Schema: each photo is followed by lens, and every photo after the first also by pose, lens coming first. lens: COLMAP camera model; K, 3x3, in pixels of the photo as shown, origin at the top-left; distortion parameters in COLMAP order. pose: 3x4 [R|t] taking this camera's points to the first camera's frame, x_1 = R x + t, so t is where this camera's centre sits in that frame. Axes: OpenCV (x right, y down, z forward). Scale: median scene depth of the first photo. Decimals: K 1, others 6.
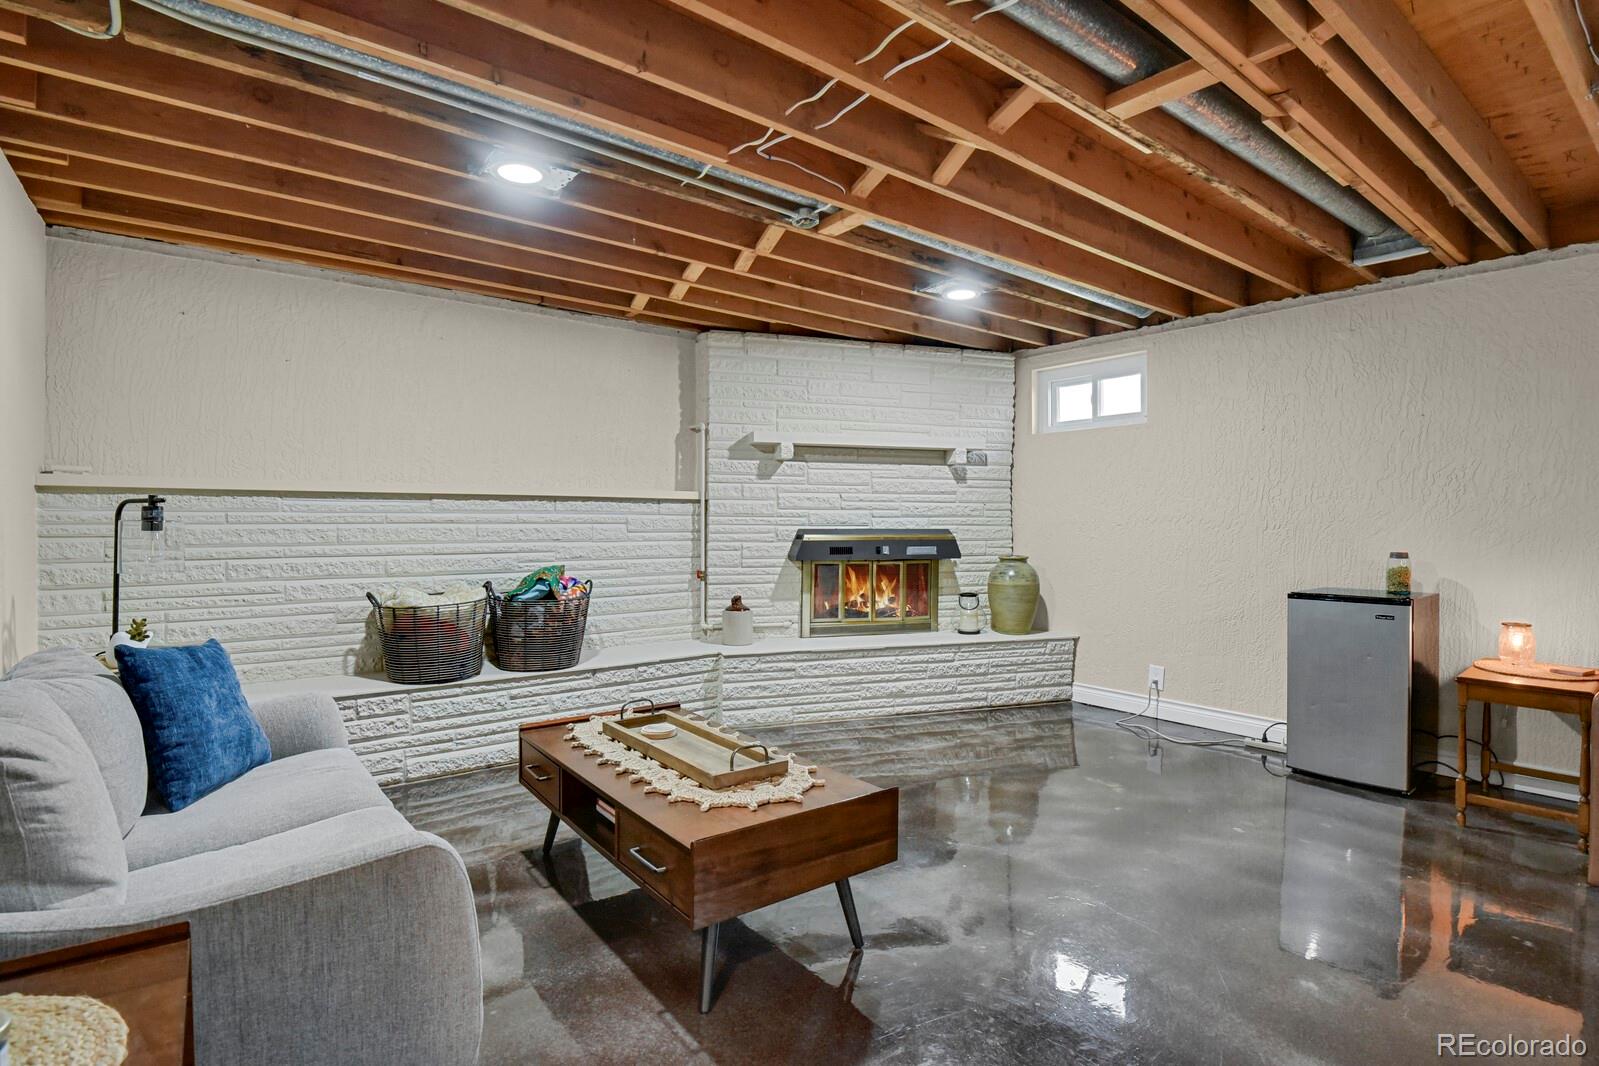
lens RADIAL K [[785.2, 0, 811.8], [0, 785.2, 534.3], [0, 0, 1]] dist [-0.024408, -0.001907]
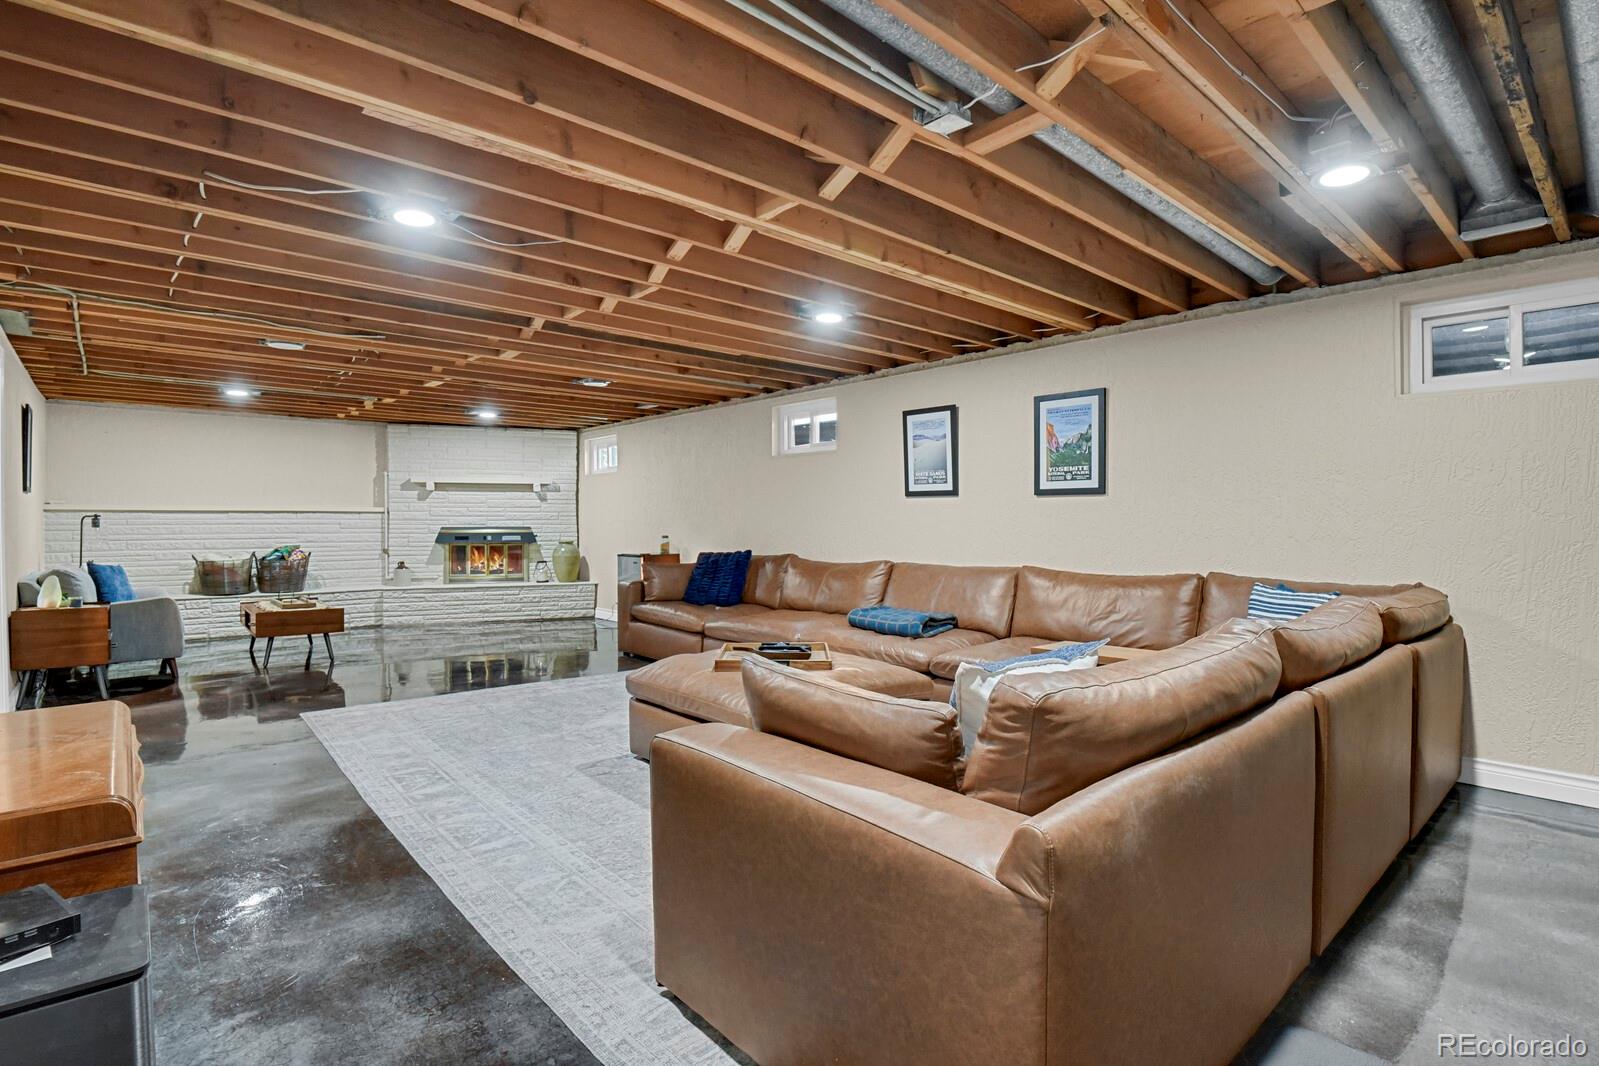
lens RADIAL K [[785.2, 0, 804.0], [0, 785.2, 524.4], [0, 0, 1]] dist [-0.024408, -0.001907]
pose [[0.998425, -0.004308, 0.055935, 0.756804], [0.005056, 0.999900, -0.013238, 0.016826], [-0.055872, 0.013500, 0.998347, -0.940981]]
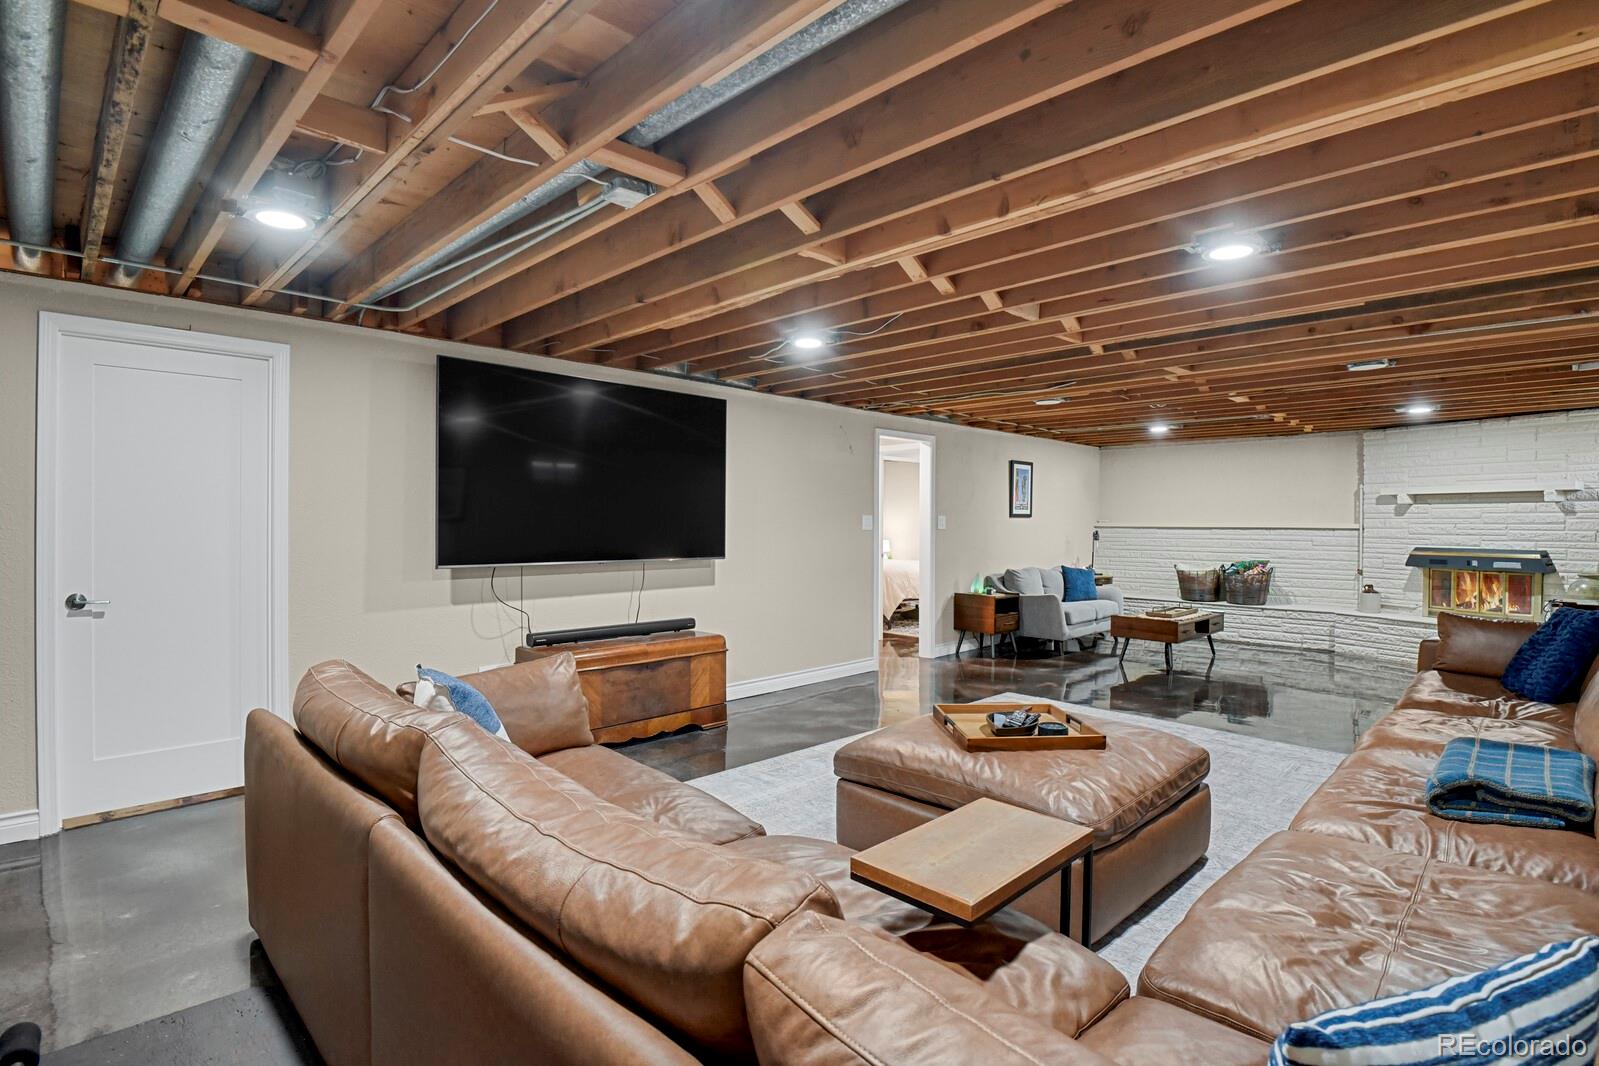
lens RADIAL K [[785.2, 0, 813.8], [0, 785.2, 524.0], [0, 0, 1]] dist [-0.024408, -0.001907]
pose [[0.110239, 0.000790, -0.993905, 1.402371], [-0.021219, 0.999774, -0.001559, -0.025088], [0.993679, 0.021262, 0.110231, -0.390713]]
